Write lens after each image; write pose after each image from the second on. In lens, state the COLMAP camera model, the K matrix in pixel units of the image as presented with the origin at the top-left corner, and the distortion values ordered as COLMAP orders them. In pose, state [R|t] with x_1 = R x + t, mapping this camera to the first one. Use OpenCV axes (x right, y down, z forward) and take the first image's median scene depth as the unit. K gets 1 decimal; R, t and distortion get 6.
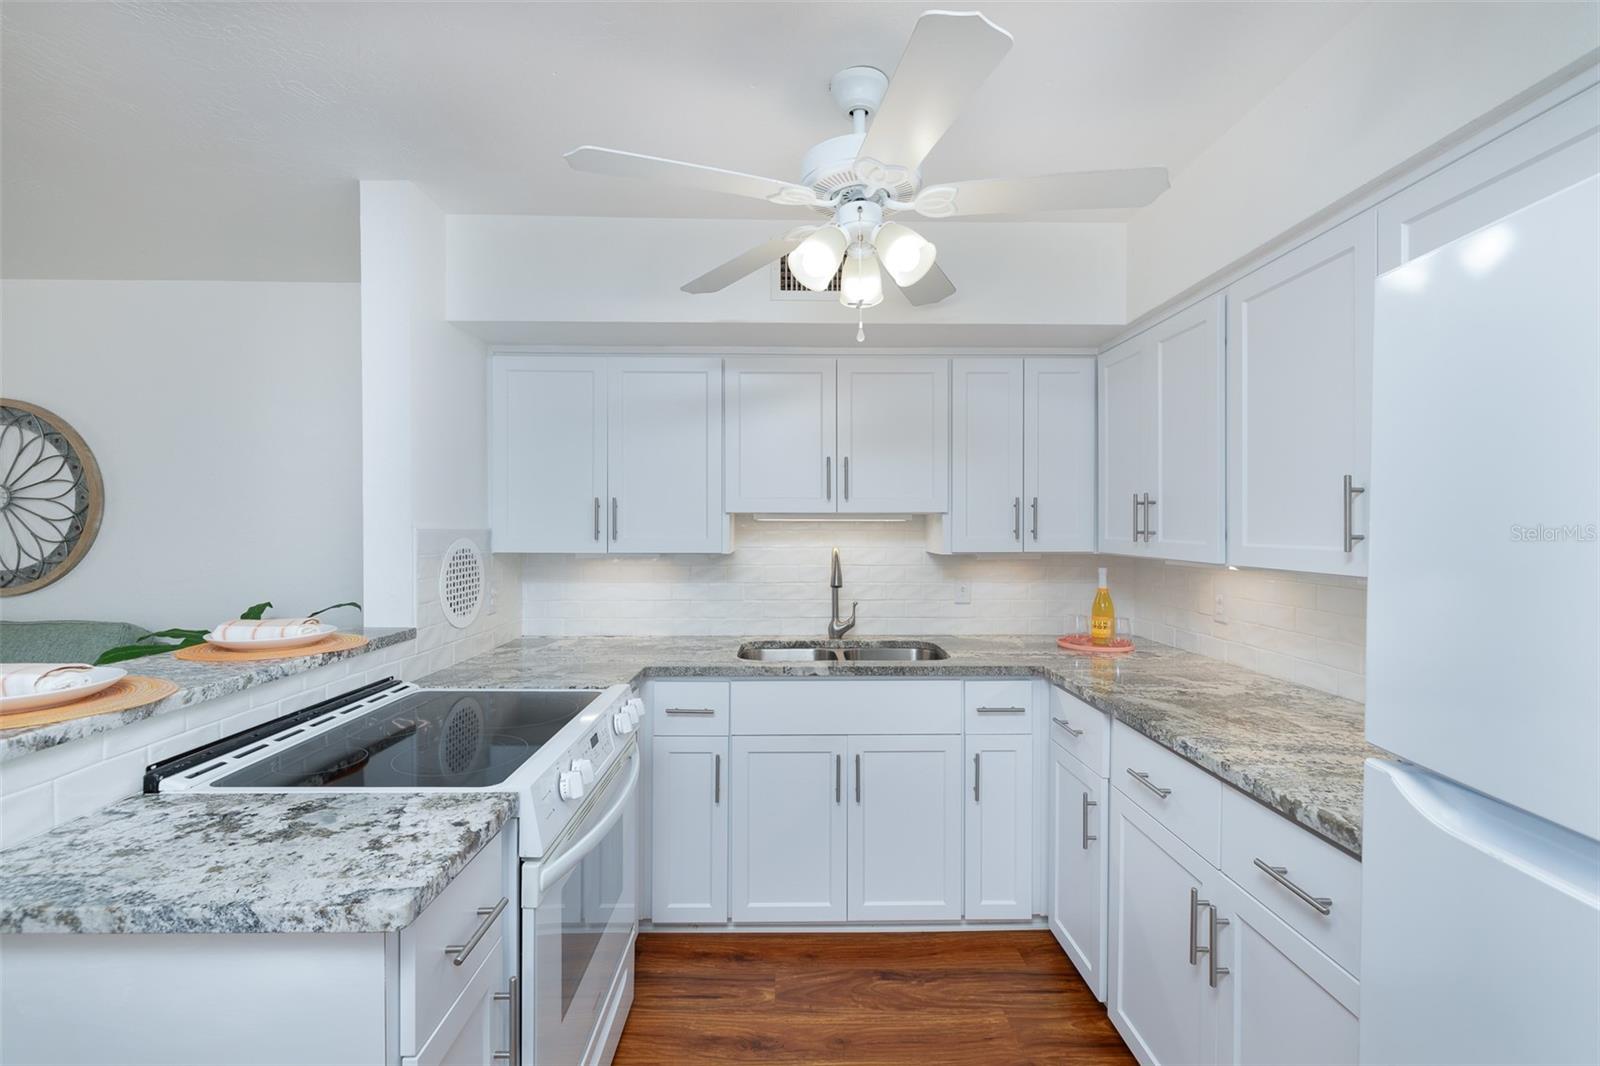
lens RADIAL K [[675.4, 0, 791.6], [0, 675.4, 530.3], [0, 0, 1]] dist [0.001006, -0.000040]
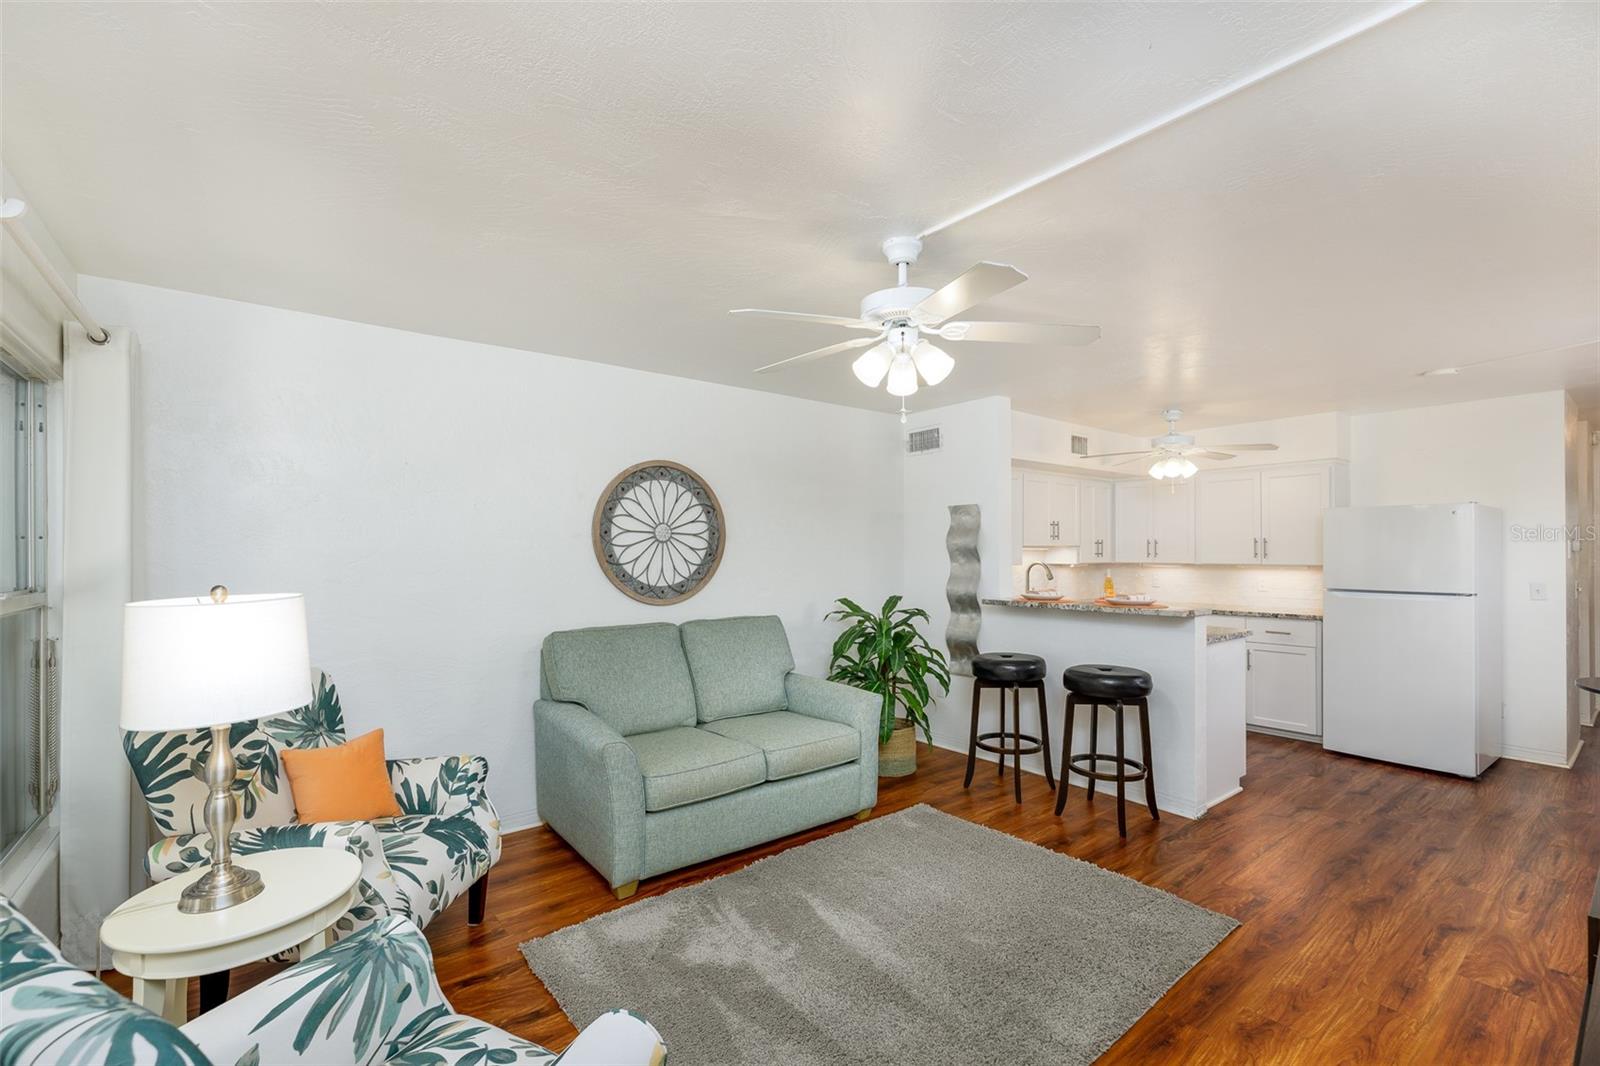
lens RADIAL K [[684.3, 0, 798.7], [0, 684.3, 548.3], [0, 0, 1]] dist [-0.000582, -0.000072]
pose [[0.799037, 0.000344, 0.601282, -2.656688], [0.007460, 0.999917, -0.010485, -0.000623], [-0.601236, 0.012863, 0.798968, -0.418242]]
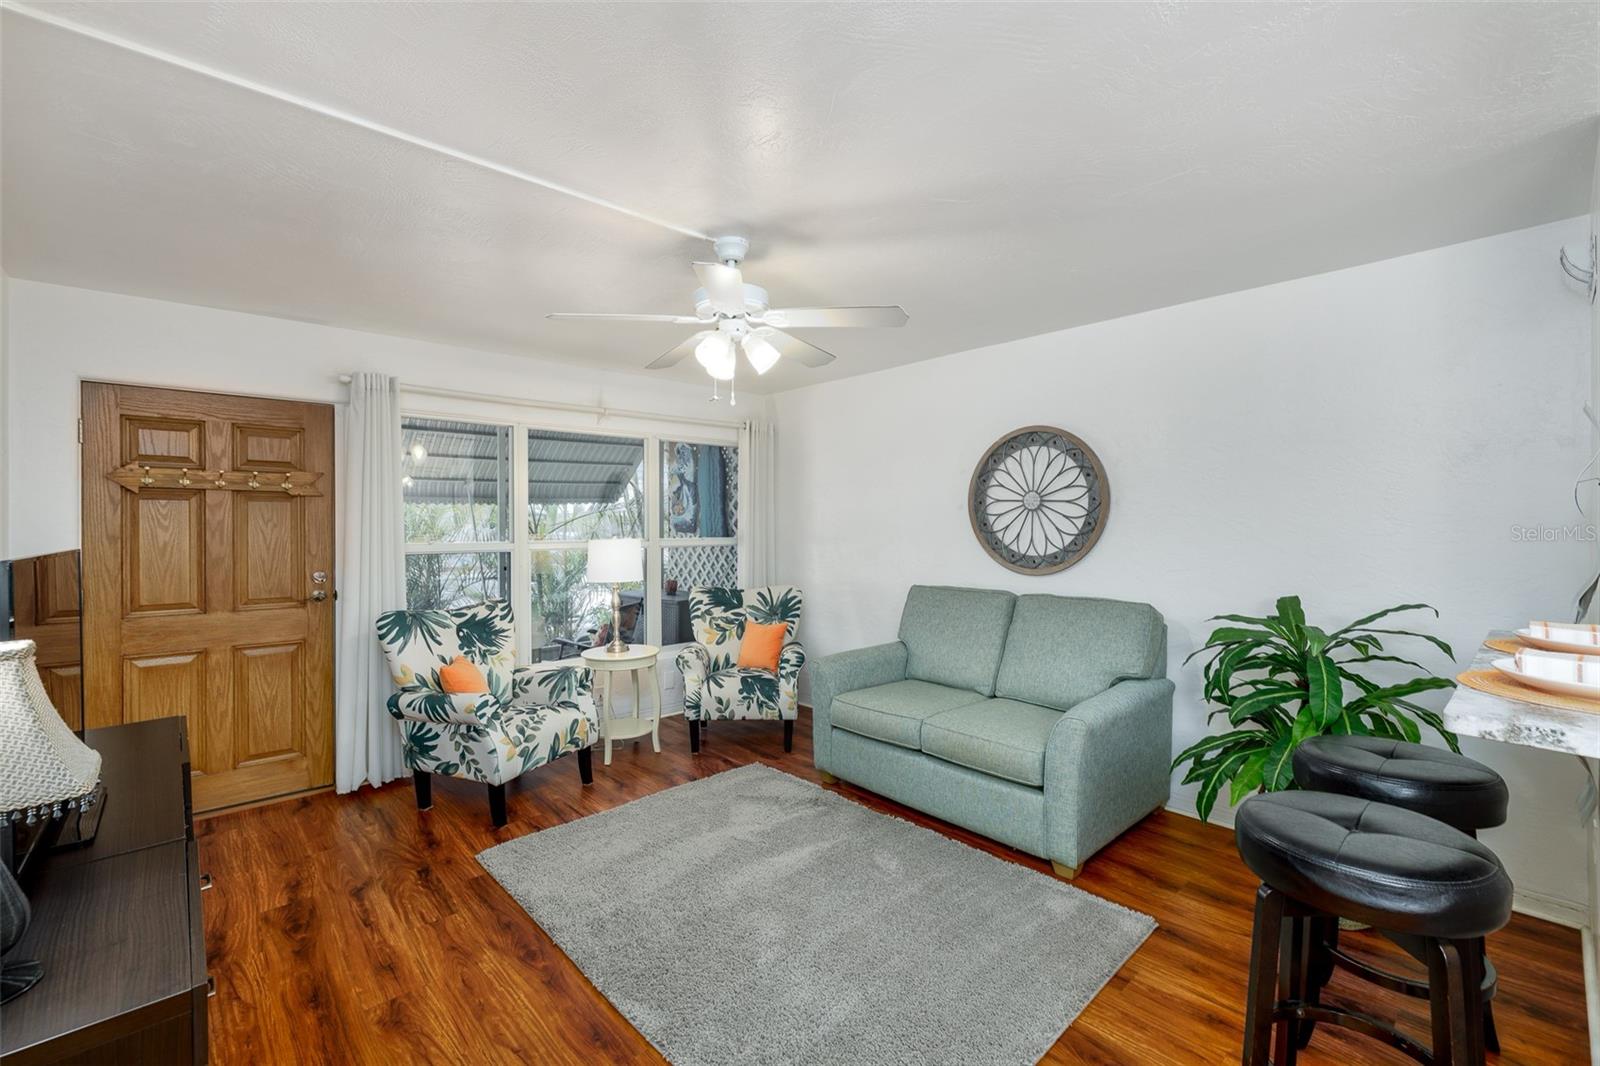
lens RADIAL K [[679.3, 0, 798.4], [0, 679.3, 523.7], [0, 0, 1]] dist [-0.000238, 0.000249]
pose [[0.664507, -0.001114, -0.747281, -0.708123], [-0.002080, 0.999992, -0.003341, 0.003172], [0.747279, 0.003775, 0.664499, -0.354667]]
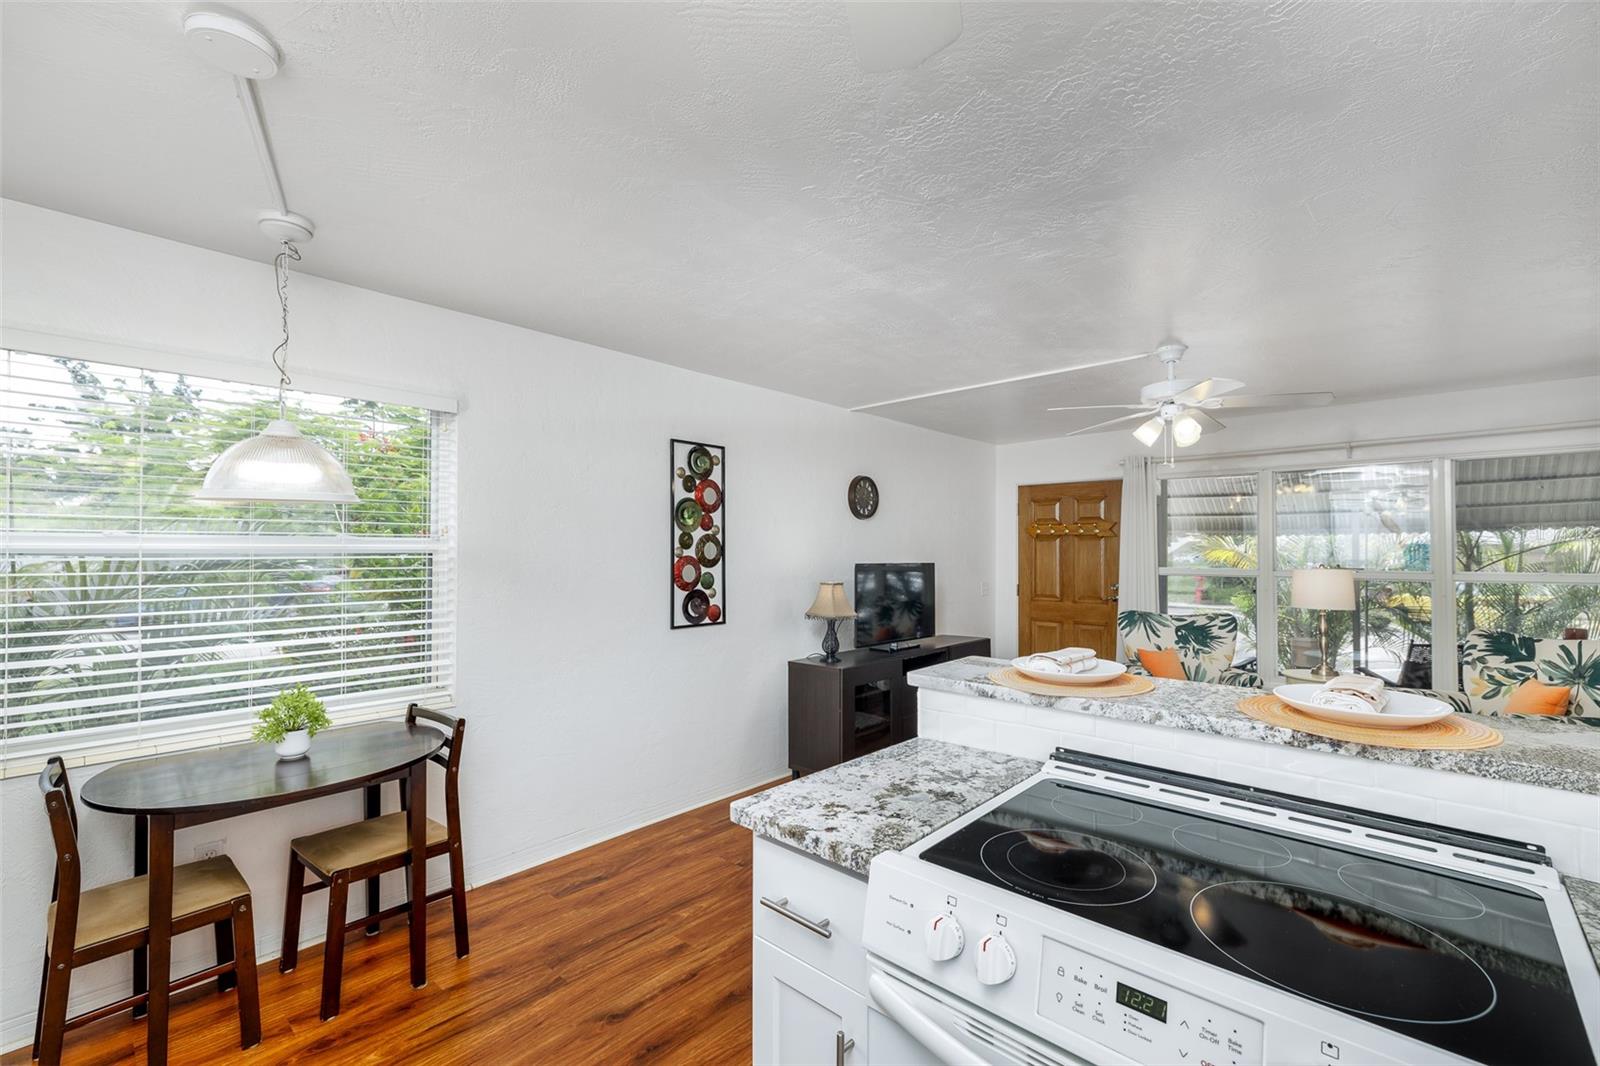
lens RADIAL K [[675.4, 0, 791.6], [0, 675.4, 530.3], [0, 0, 1]] dist [0.001006, -0.000040]
pose [[-0.693855, -0.023353, -0.719736, 0.199050], [-0.003650, 0.999575, -0.028914, -0.012484], [0.720106, -0.017435, -0.693645, 0.954278]]
